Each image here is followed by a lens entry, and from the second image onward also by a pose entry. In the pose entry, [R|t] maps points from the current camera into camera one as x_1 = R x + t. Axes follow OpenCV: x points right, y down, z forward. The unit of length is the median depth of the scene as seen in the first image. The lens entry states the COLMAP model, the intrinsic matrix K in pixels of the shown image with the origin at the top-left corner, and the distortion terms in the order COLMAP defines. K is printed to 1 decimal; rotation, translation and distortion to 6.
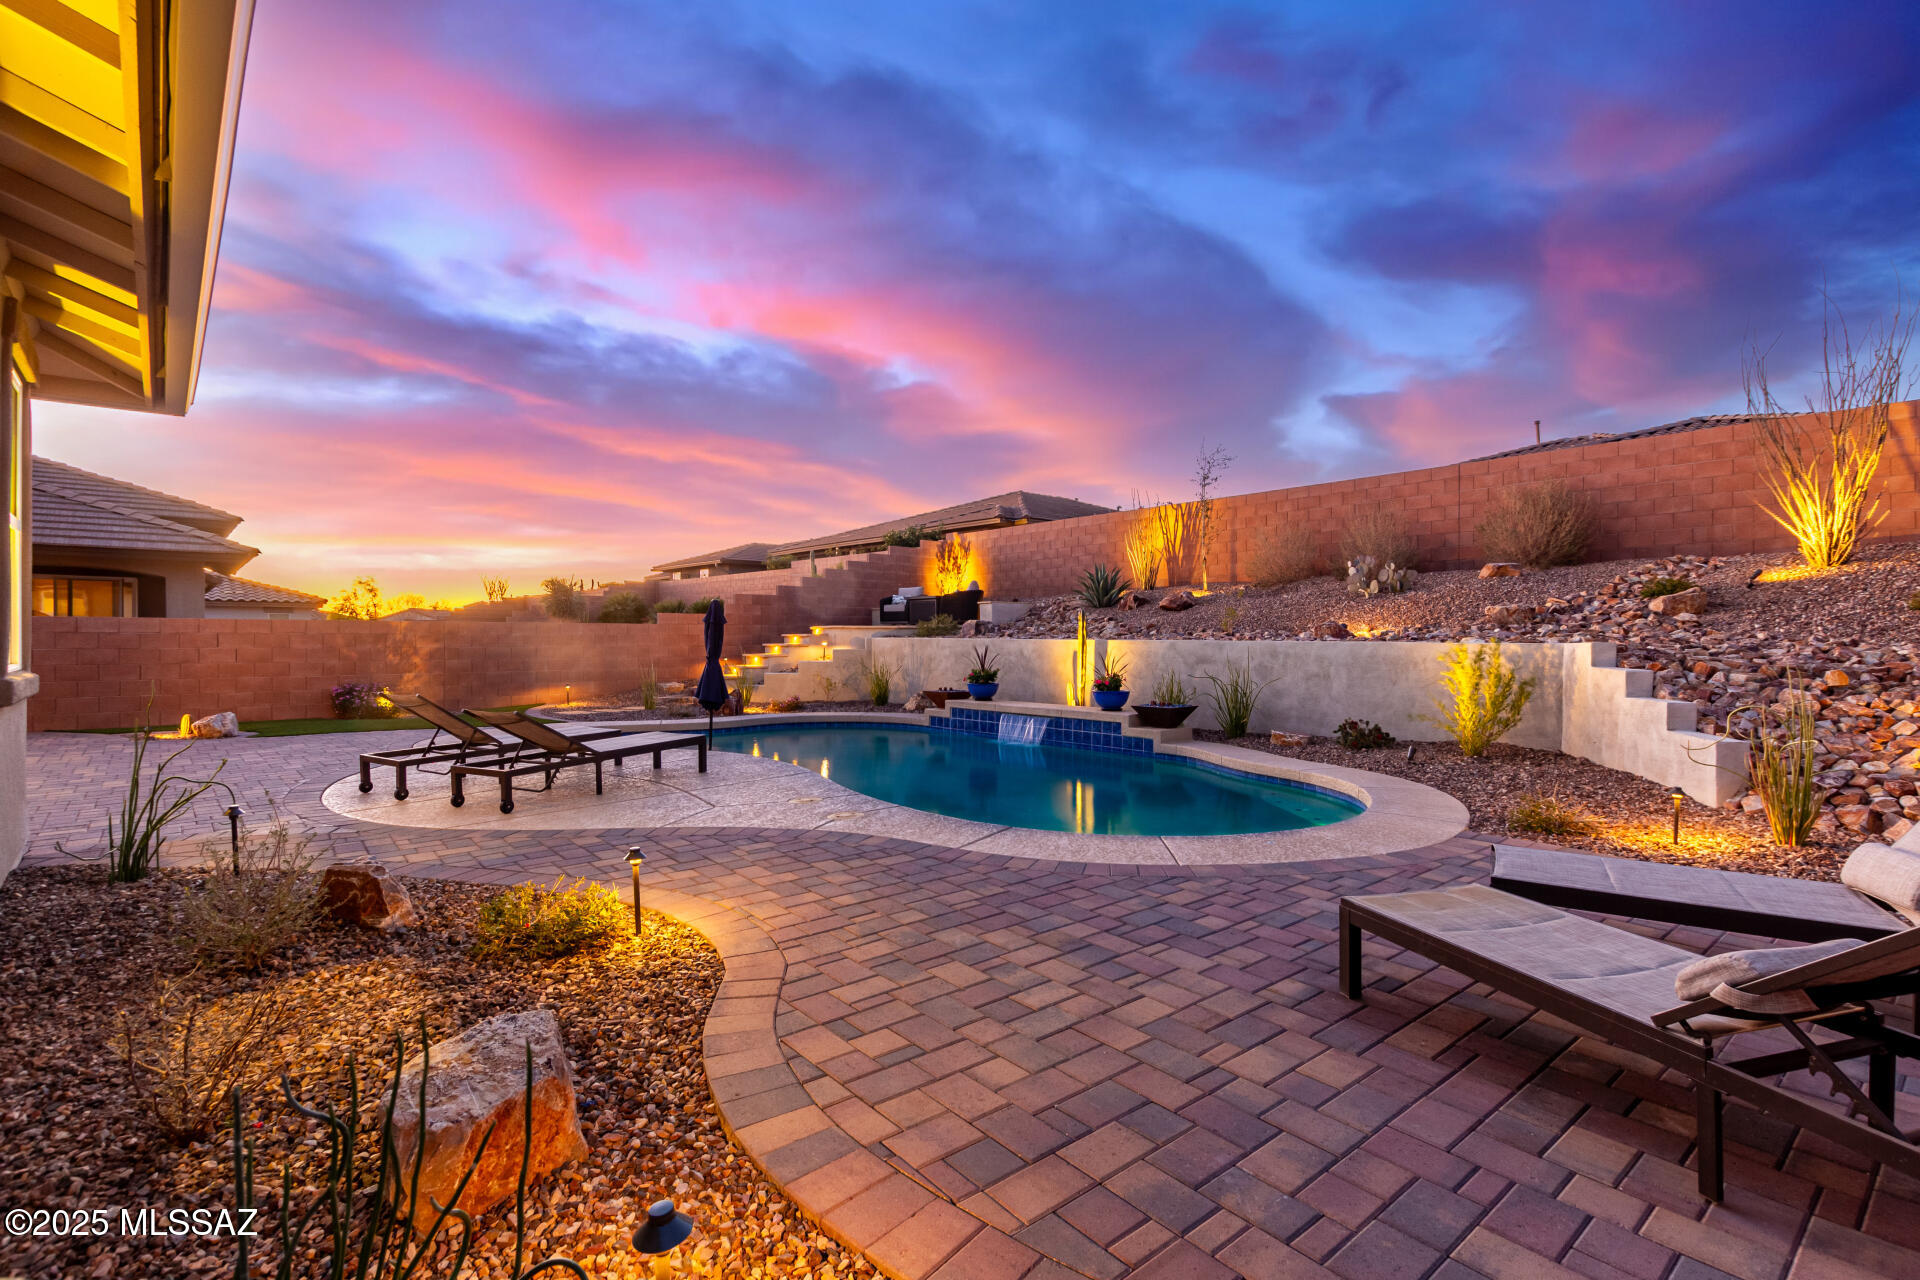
lens RADIAL K [[872.5, 0, 968.5], [0, 872.5, 642.5], [0, 0, 1]] dist [-0.002496, -0.000704]
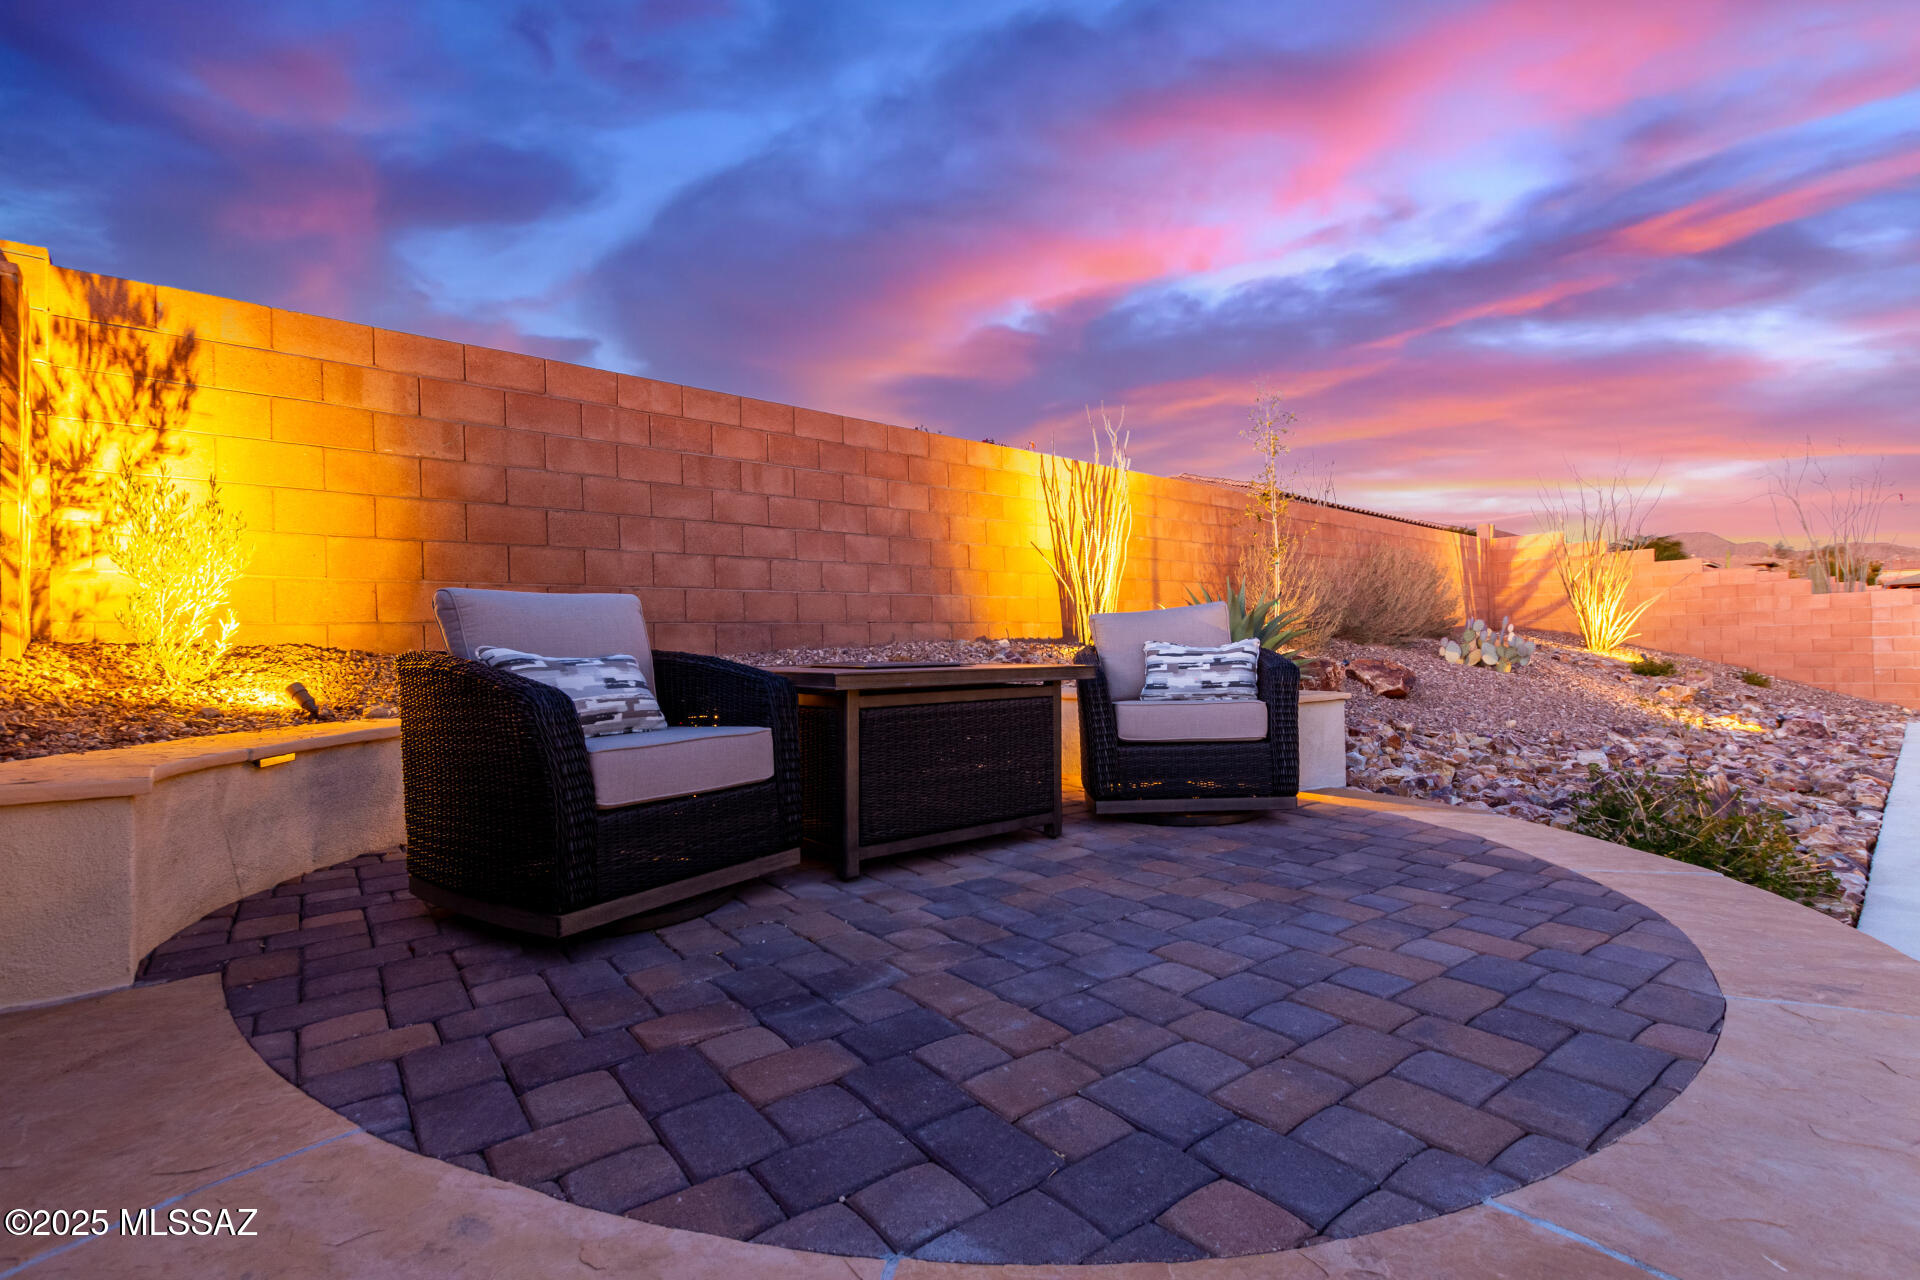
lens RADIAL K [[898.2, 0, 967.7], [0, 898.2, 641.1], [0, 0, 1]] dist [0.009699, 0.000318]
pose [[-0.008140, 0.009986, 0.999917, -0.300251], [0.025010, 0.999639, -0.009779, -0.077483], [-0.999654, 0.024929, -0.008387, 1.365721]]
